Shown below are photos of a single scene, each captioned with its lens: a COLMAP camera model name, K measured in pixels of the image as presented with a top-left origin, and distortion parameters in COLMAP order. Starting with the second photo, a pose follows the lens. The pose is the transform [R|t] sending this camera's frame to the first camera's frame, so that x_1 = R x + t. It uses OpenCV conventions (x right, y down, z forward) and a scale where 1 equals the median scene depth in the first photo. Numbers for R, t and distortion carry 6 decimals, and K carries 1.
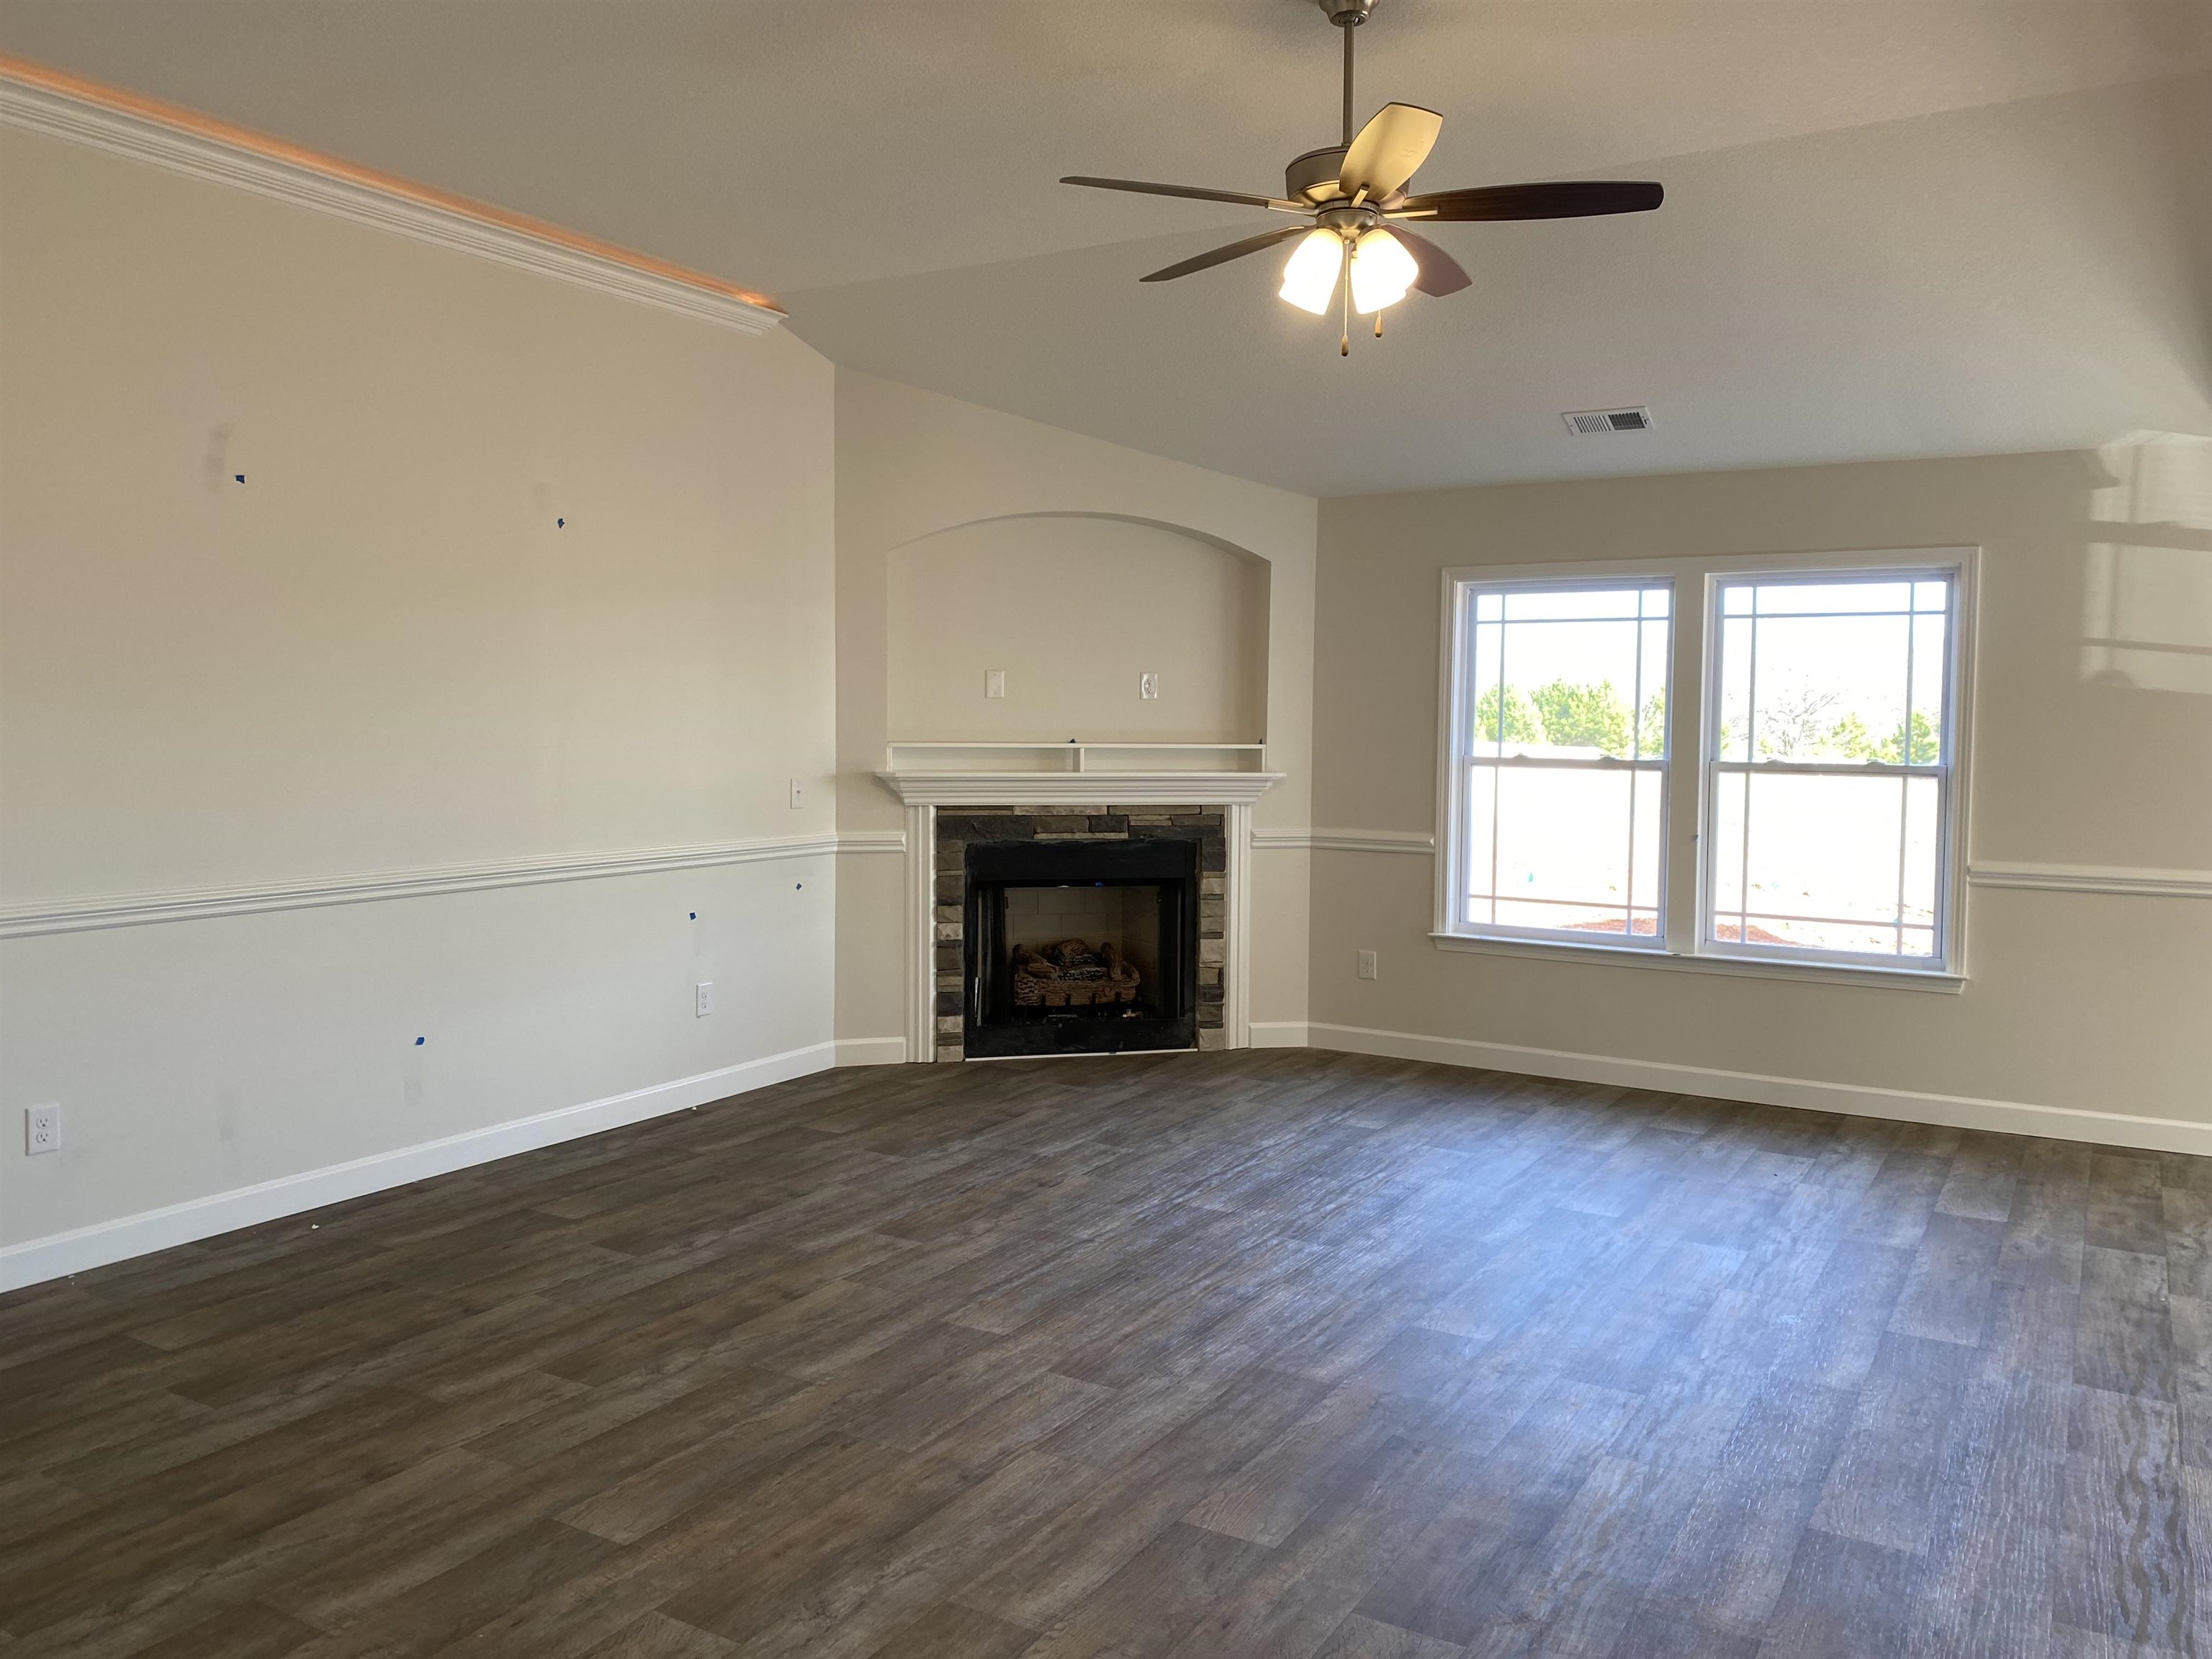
lens RADIAL K [[1677.5, 0, 1103.0], [0, 1677.5, 835.9], [0, 0, 1]] dist [0.020140, -0.005524]
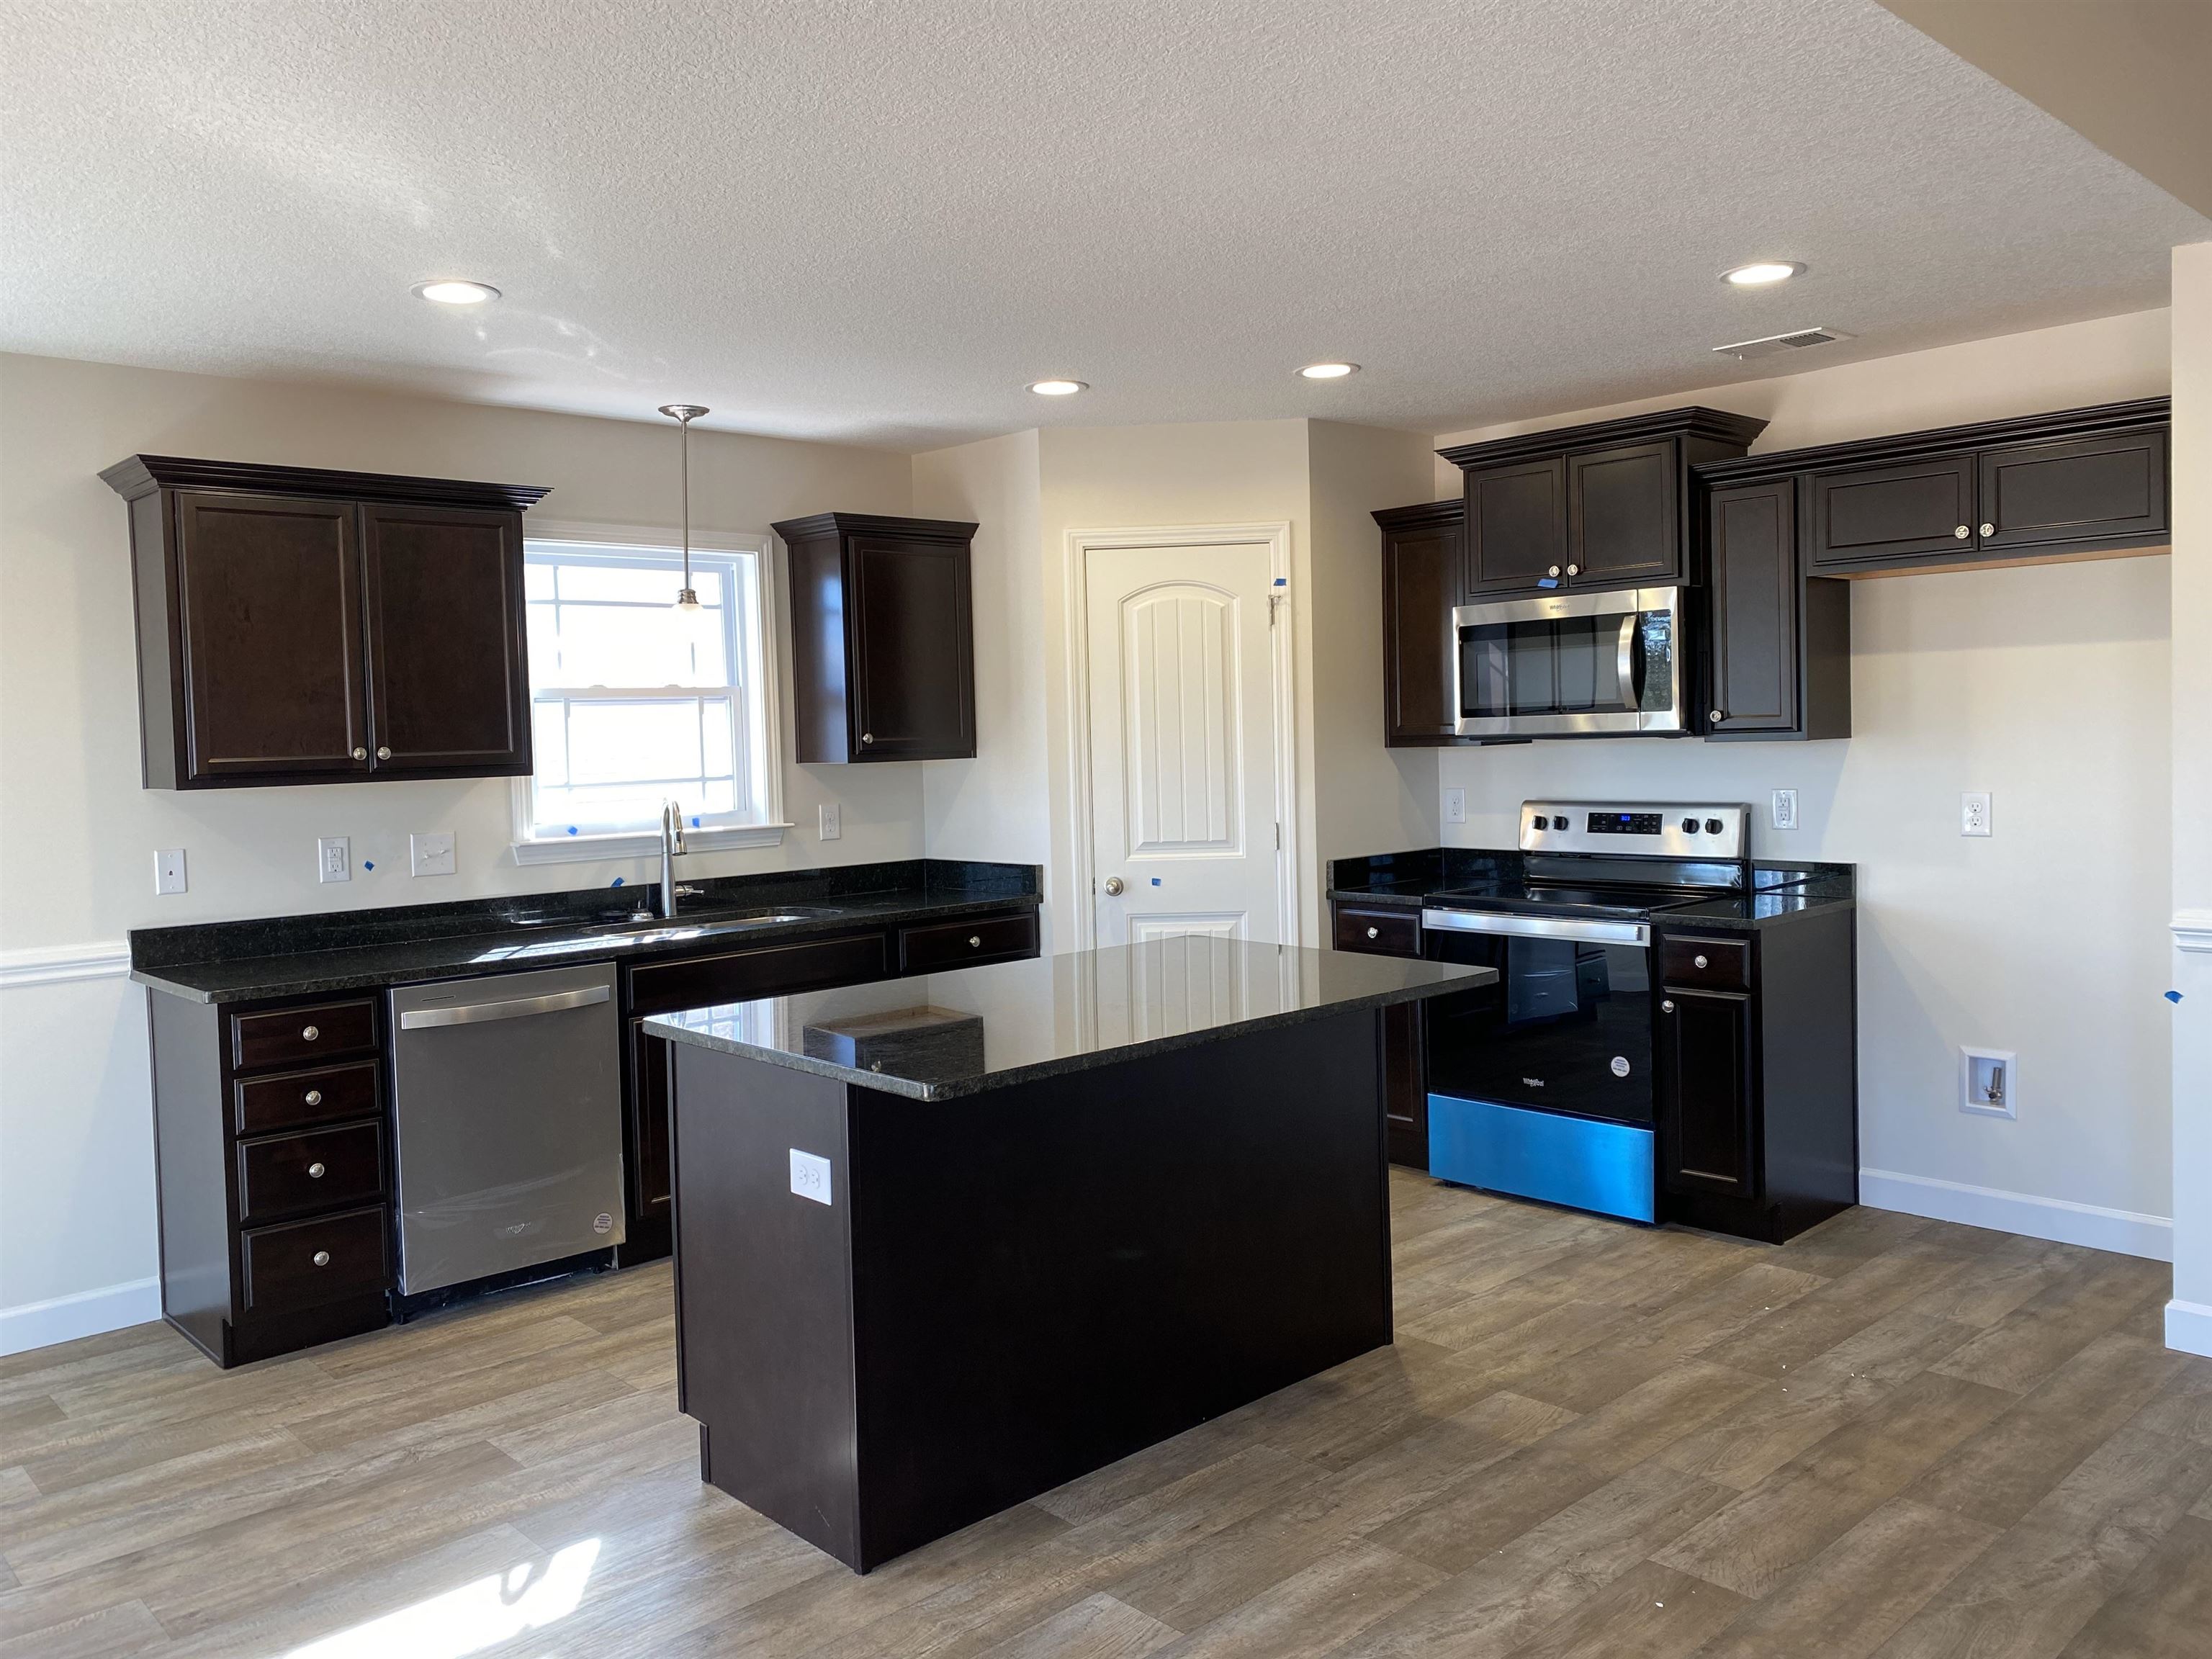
lens RADIAL K [[1677.5, 0, 1087.7], [0, 1677.5, 813.4], [0, 0, 1]] dist [0.020140, -0.005524]
pose [[-0.960388, 0.000092, 0.278666, 0.014977], [0.035091, 0.992080, 0.120610, -0.044192], [-0.276448, 0.125611, -0.952785, 0.641727]]
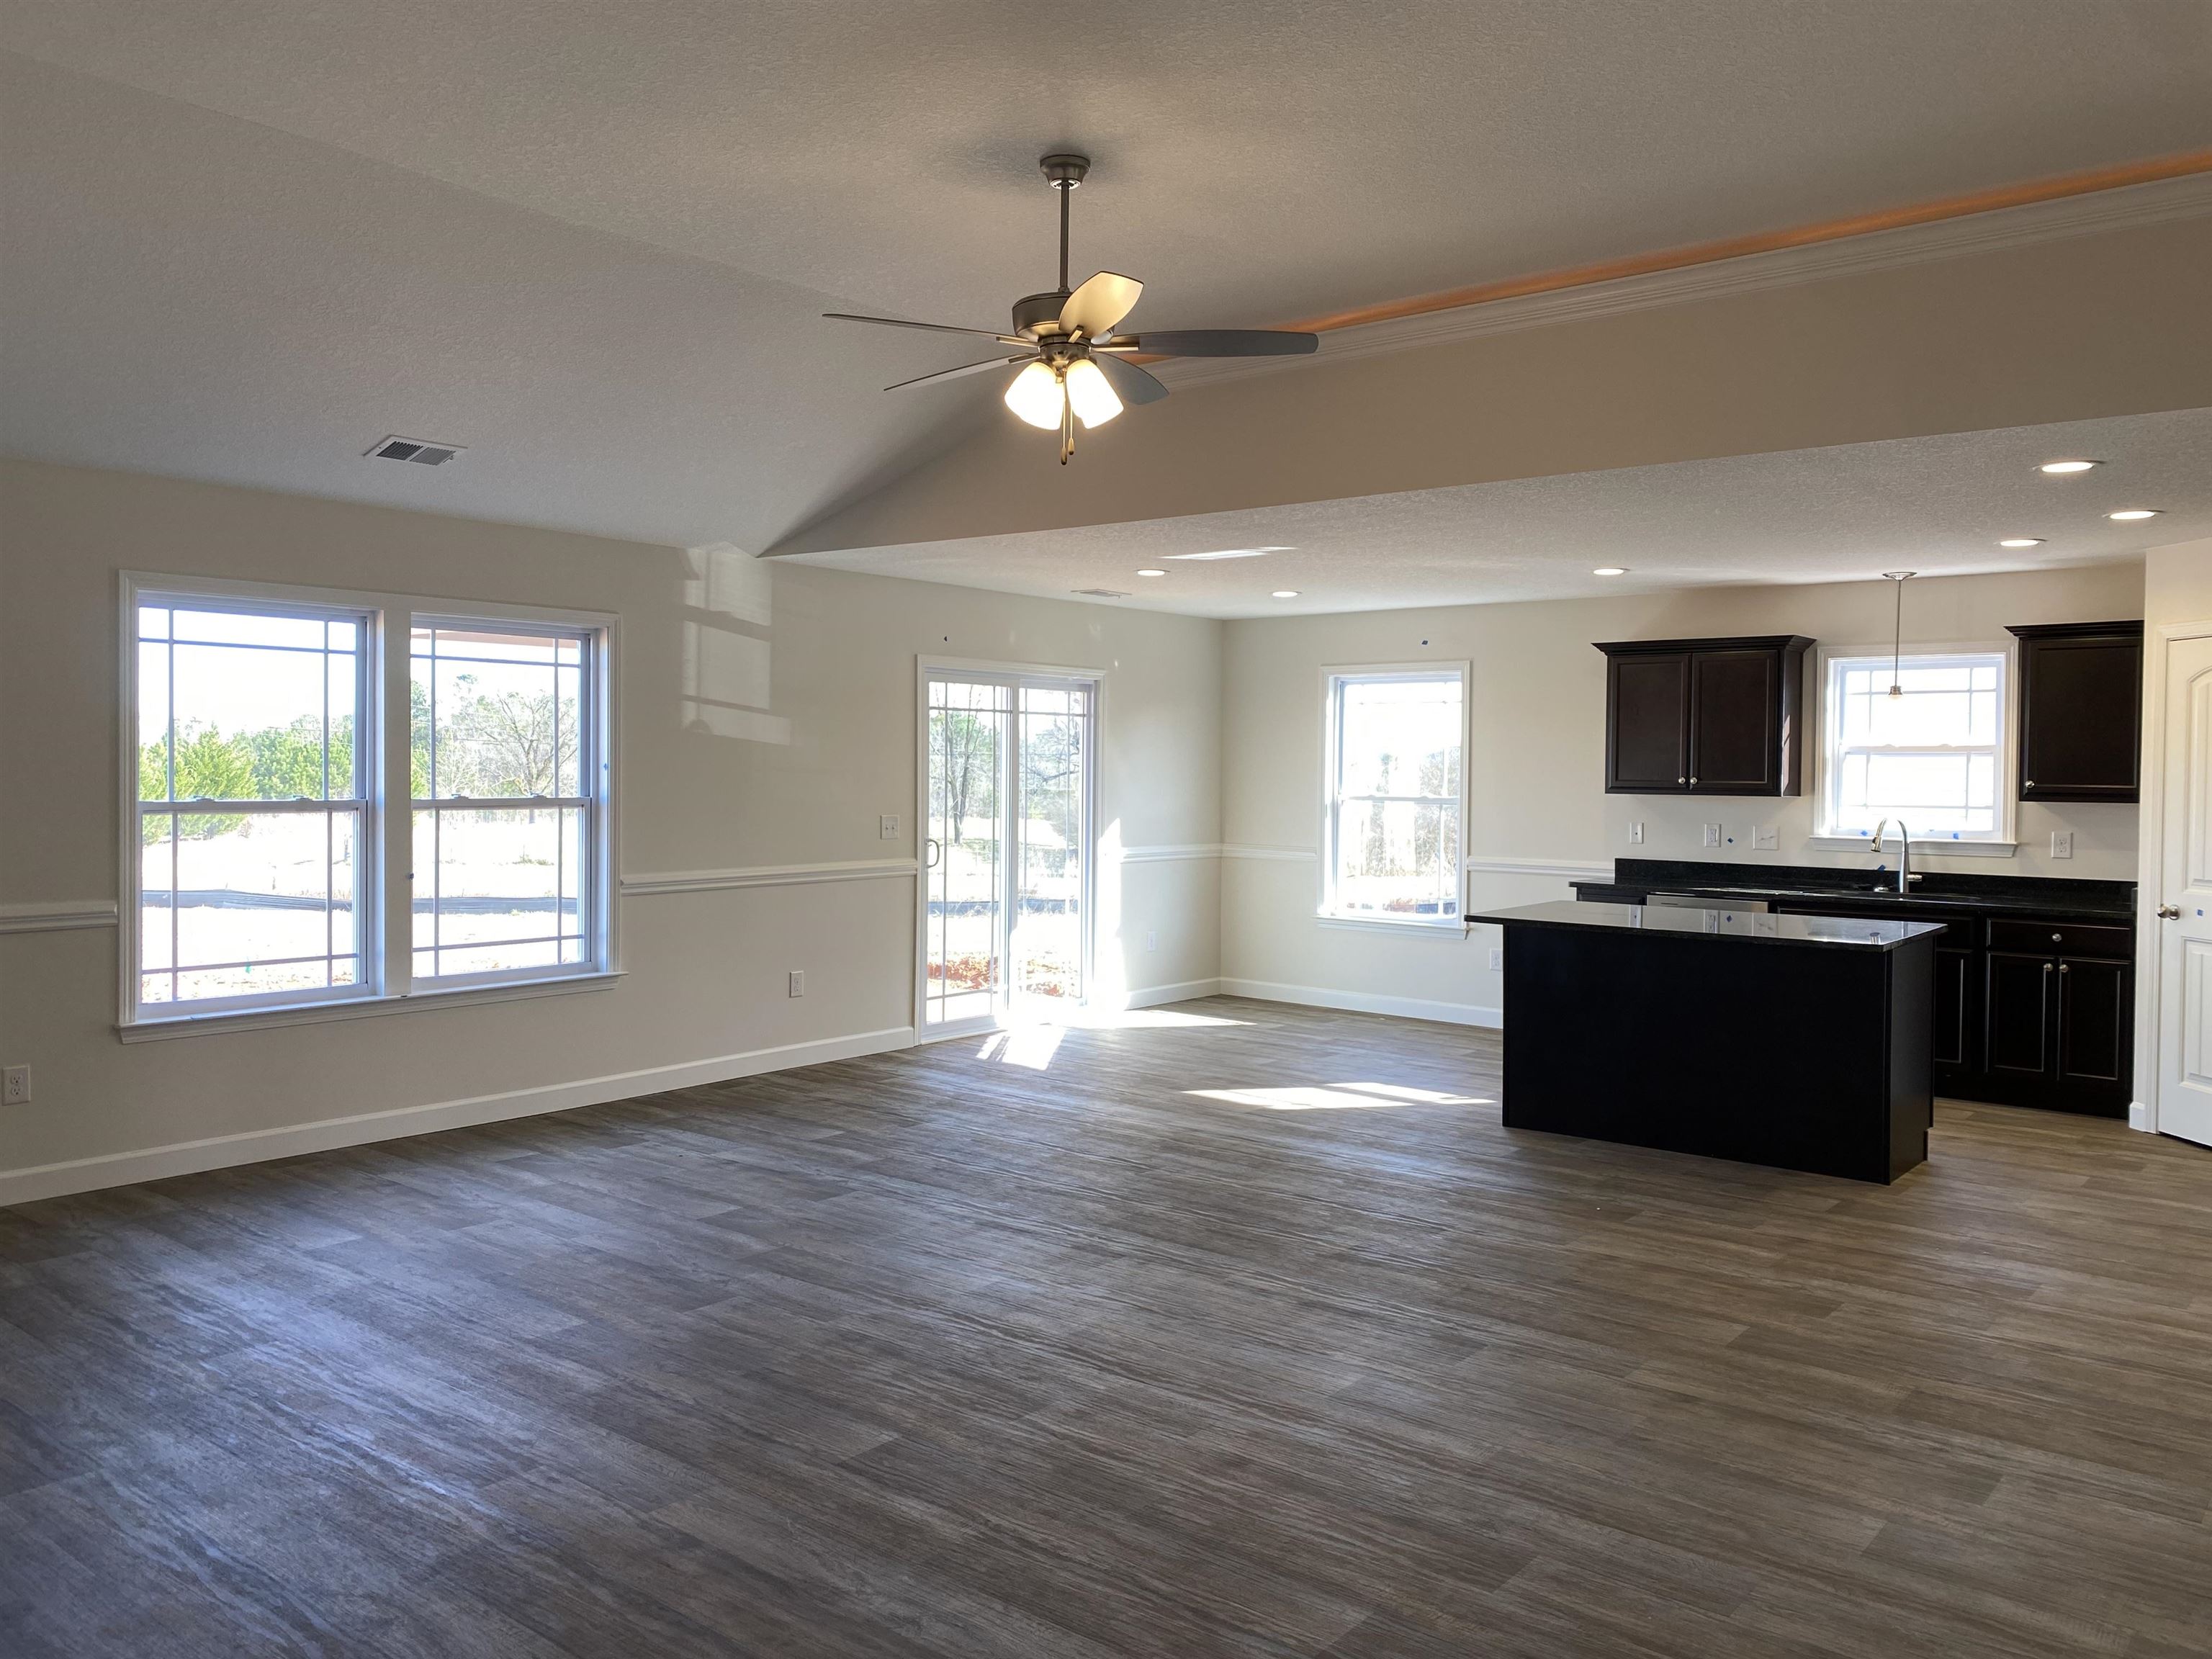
lens RADIAL K [[1677.5, 0, 1111.9], [0, 1677.5, 828.6], [0, 0, 1]] dist [0.020140, -0.005524]
pose [[0.136511, -0.048631, 0.989444, -0.575559], [0.061560, 0.997280, 0.040523, -0.041779], [-0.988724, 0.055378, 0.139134, 0.447633]]
